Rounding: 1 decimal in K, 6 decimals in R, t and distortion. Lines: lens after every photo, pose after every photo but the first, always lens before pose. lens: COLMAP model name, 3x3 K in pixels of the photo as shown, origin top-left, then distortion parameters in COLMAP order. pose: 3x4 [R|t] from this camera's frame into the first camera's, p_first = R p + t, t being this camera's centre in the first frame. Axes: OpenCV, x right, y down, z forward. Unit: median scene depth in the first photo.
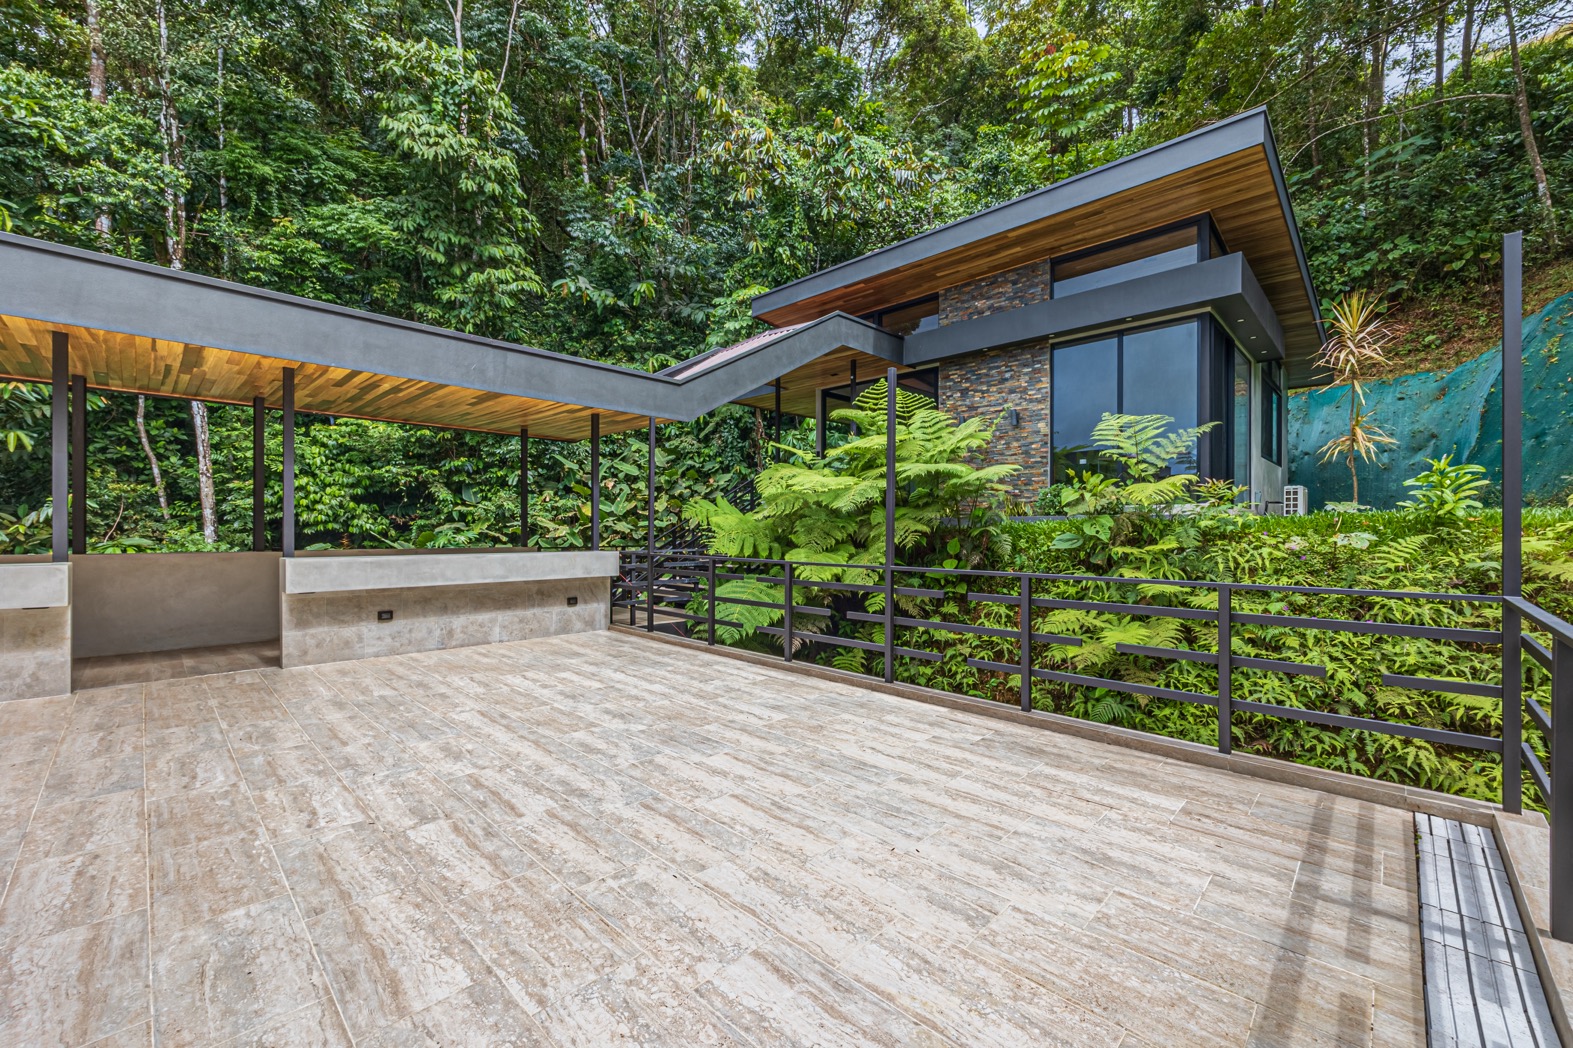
lens RADIAL K [[622.2, 0, 790.4], [0, 622.2, 533.7], [0, 0, 1]] dist [-0.003238, 0.000131]
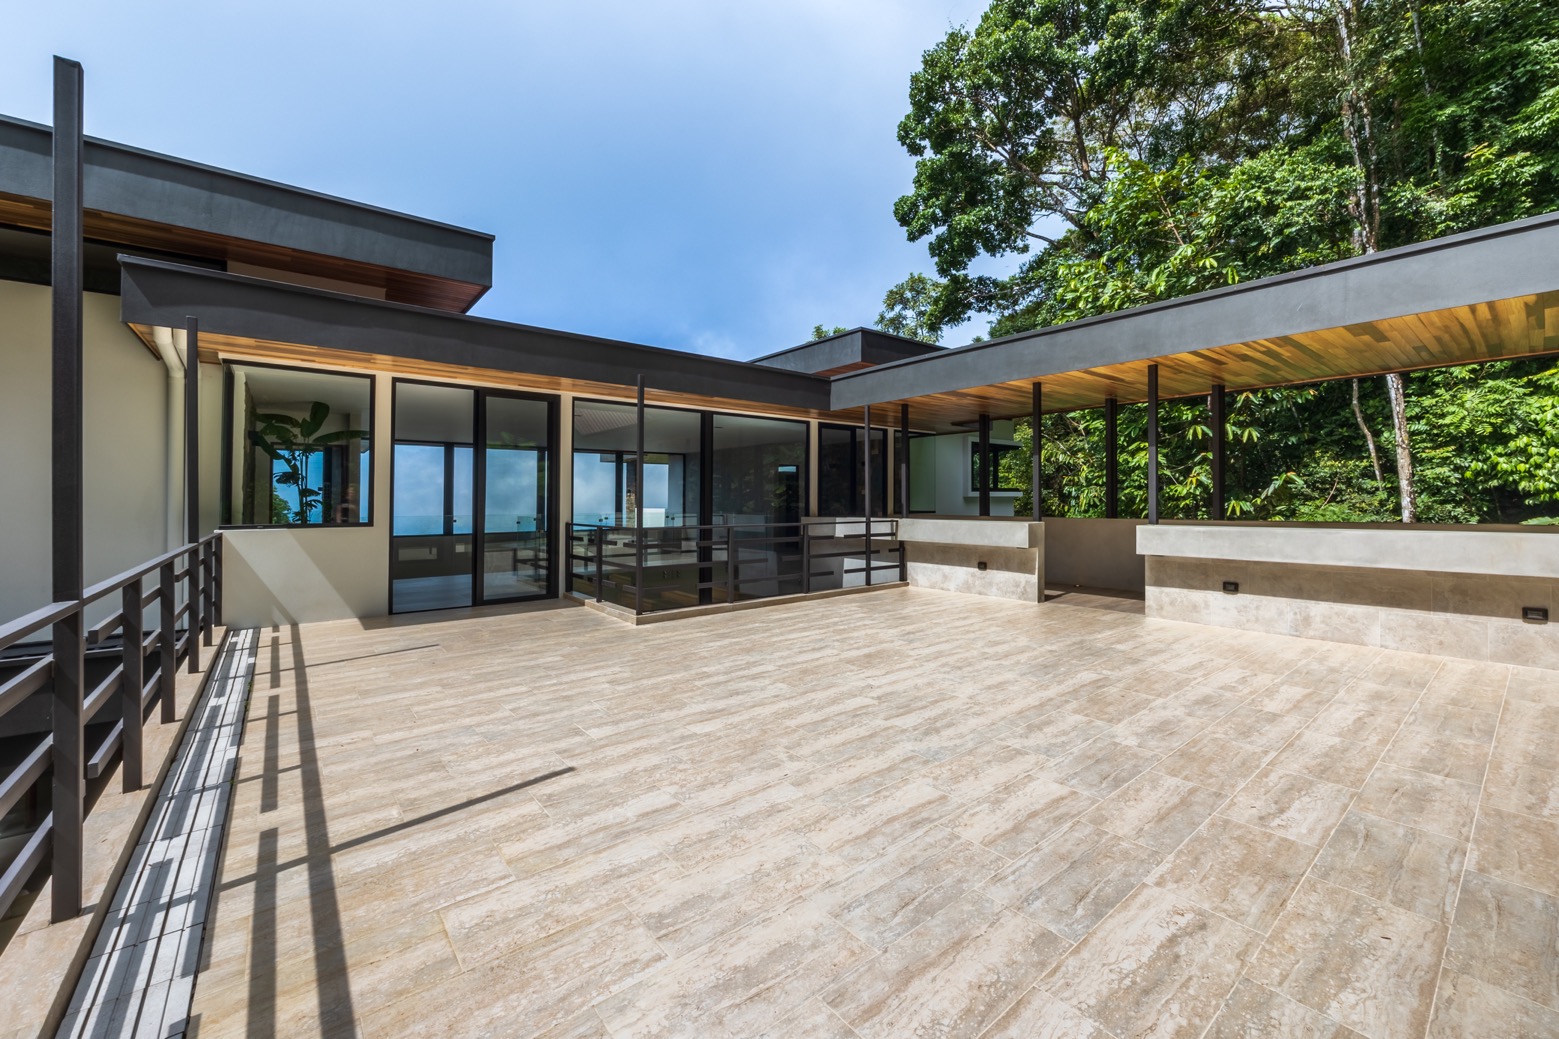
lens RADIAL K [[616.7, 0, 816.3], [0, 616.7, 494.7], [0, 0, 1]] dist [-0.003238, 0.000131]
pose [[-0.087020, -0.015891, -0.996080, 0.615630], [-0.000556, 0.999873, -0.015903, -0.000684], [0.996206, -0.000830, -0.087017, 0.672967]]
